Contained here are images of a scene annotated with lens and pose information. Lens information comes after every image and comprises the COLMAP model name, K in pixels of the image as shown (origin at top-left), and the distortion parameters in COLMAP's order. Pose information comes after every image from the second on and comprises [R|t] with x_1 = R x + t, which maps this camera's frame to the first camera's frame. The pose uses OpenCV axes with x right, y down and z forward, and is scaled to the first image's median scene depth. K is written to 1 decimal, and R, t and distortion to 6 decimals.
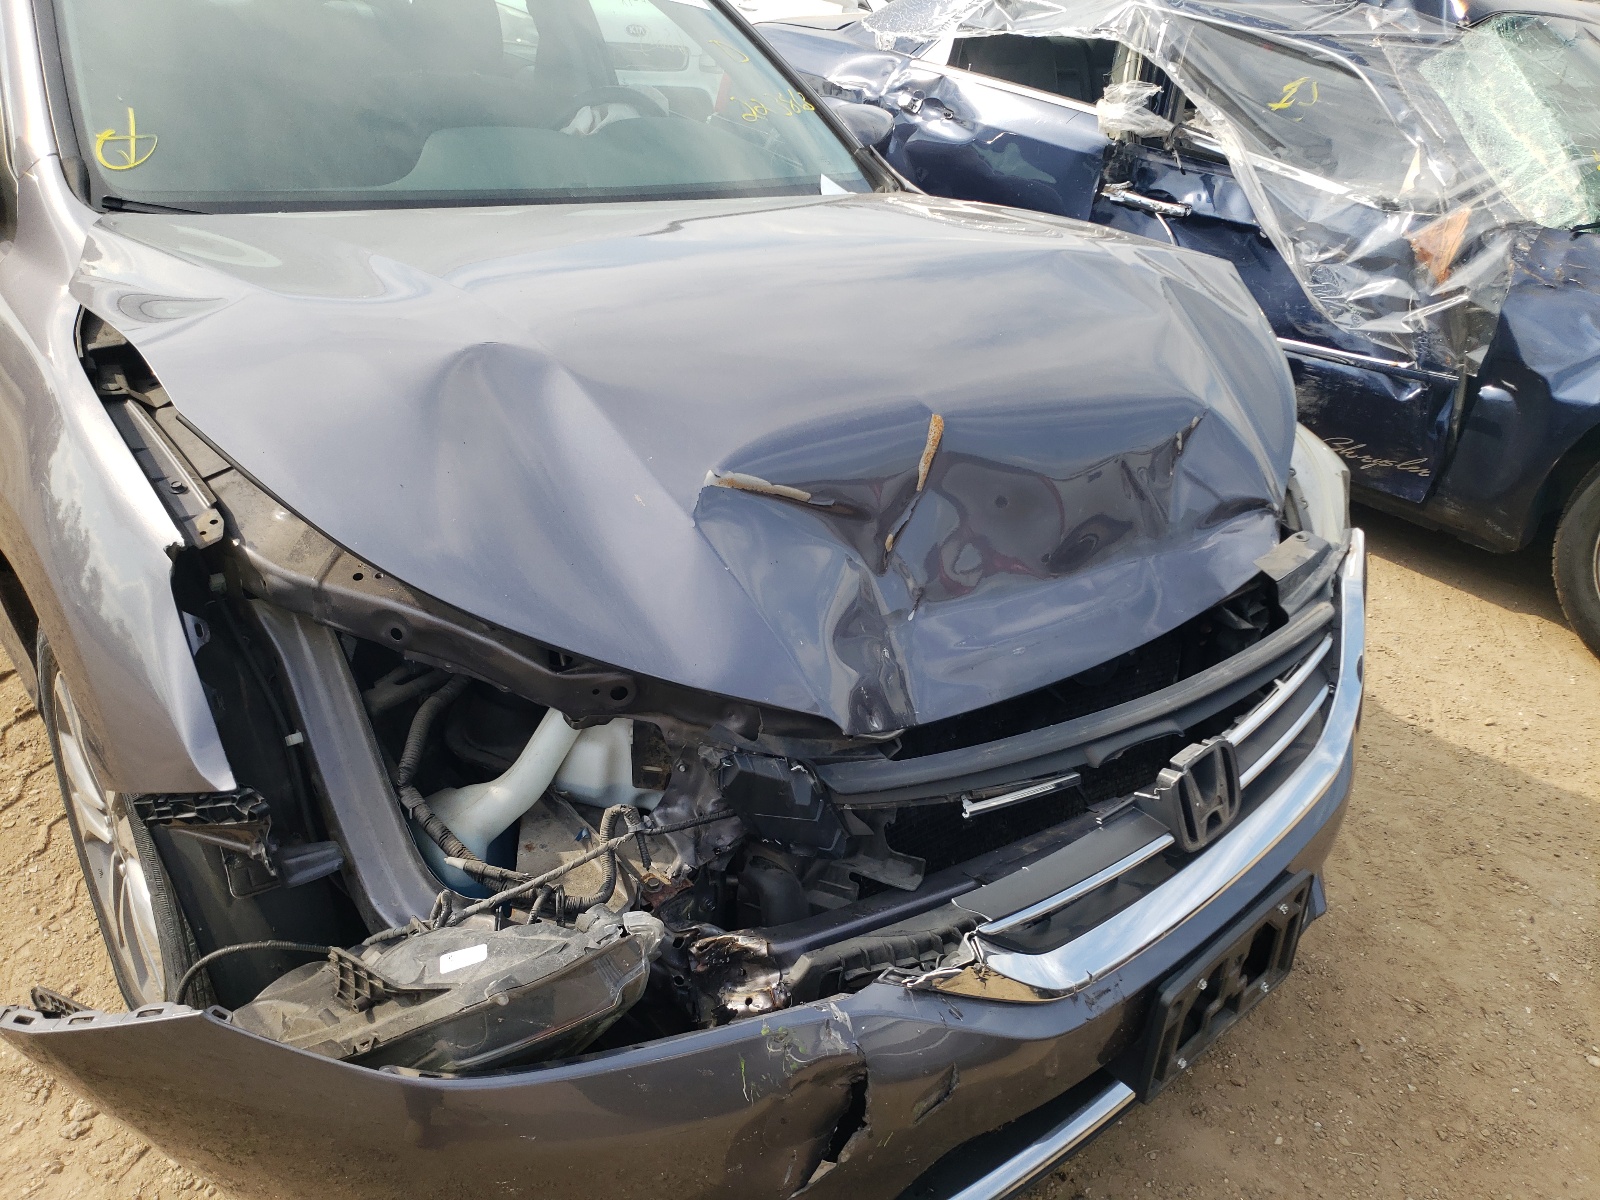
lens RADIAL K [[1184.9, 0, 800.0], [0, 1184.9, 600.0], [0, 0, 1]] dist [0.009630, 0.003883]
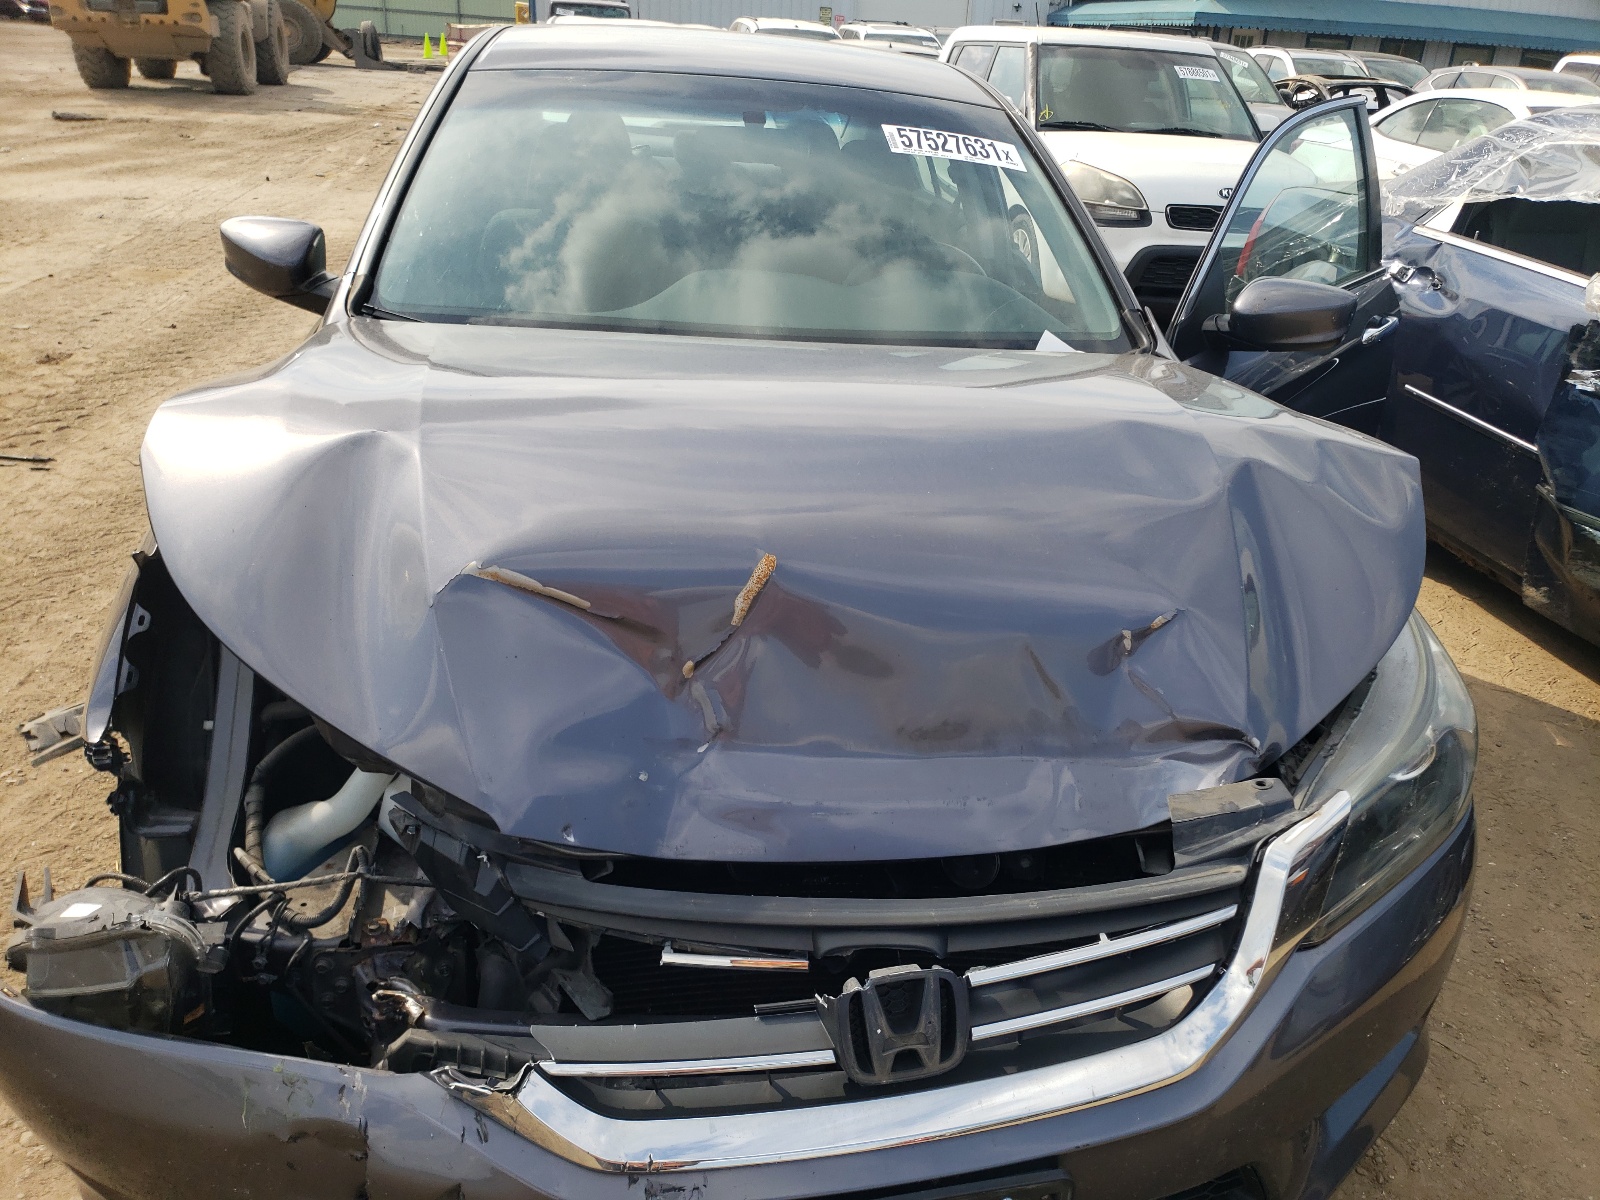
lens RADIAL K [[1212.6, 0, 913.7], [0, 1212.6, 656.2], [0, 0, 1]] dist [0.071236, -0.099131]
pose [[0.864996, 0.182267, -0.467505, 0.349909], [-0.225387, 0.973549, -0.037462, -0.031950], [0.448310, 0.137774, 0.883197, 0.091565]]
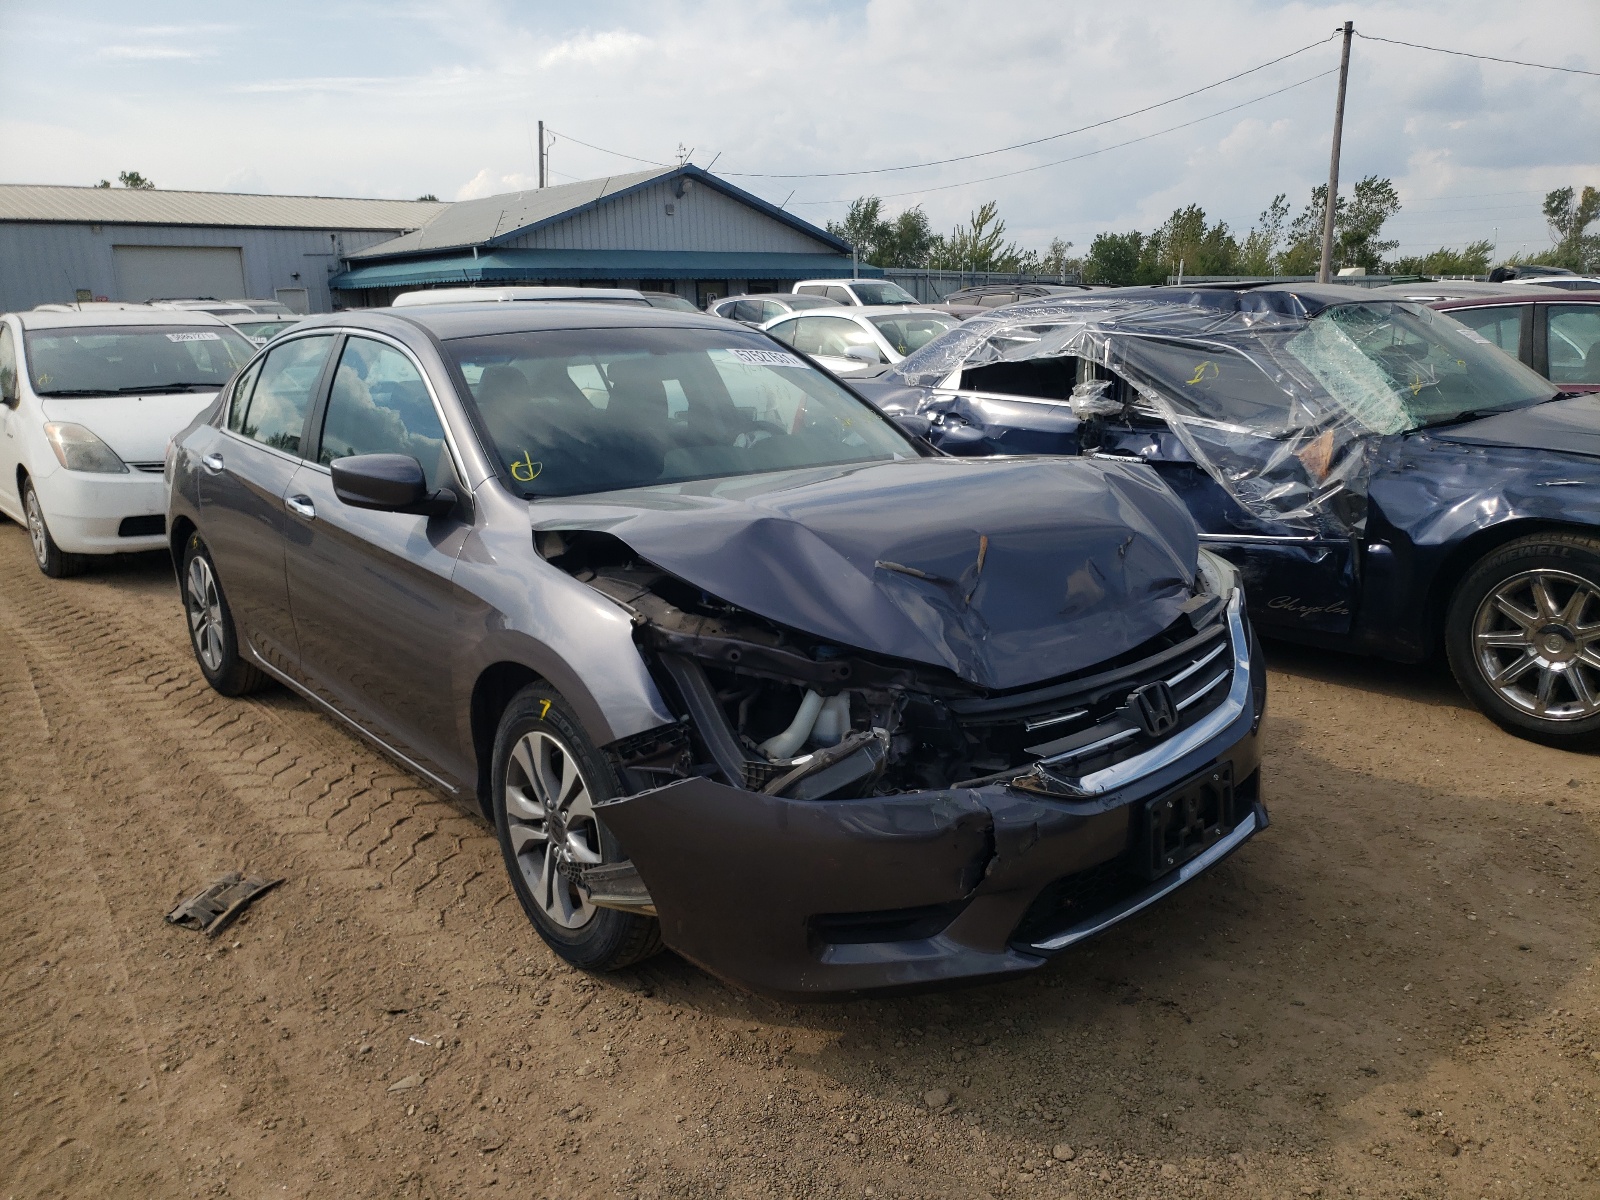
lens RADIAL K [[1227.6, 0, 797.8], [0, 1227.6, 674.4], [0, 0, 1]] dist [0.112052, -0.214215]
pose [[0.992984, -0.113413, -0.033482, -0.072265], [0.103020, 0.968686, -0.225908, 0.243007], [0.058054, 0.220873, 0.973573, -0.464741]]
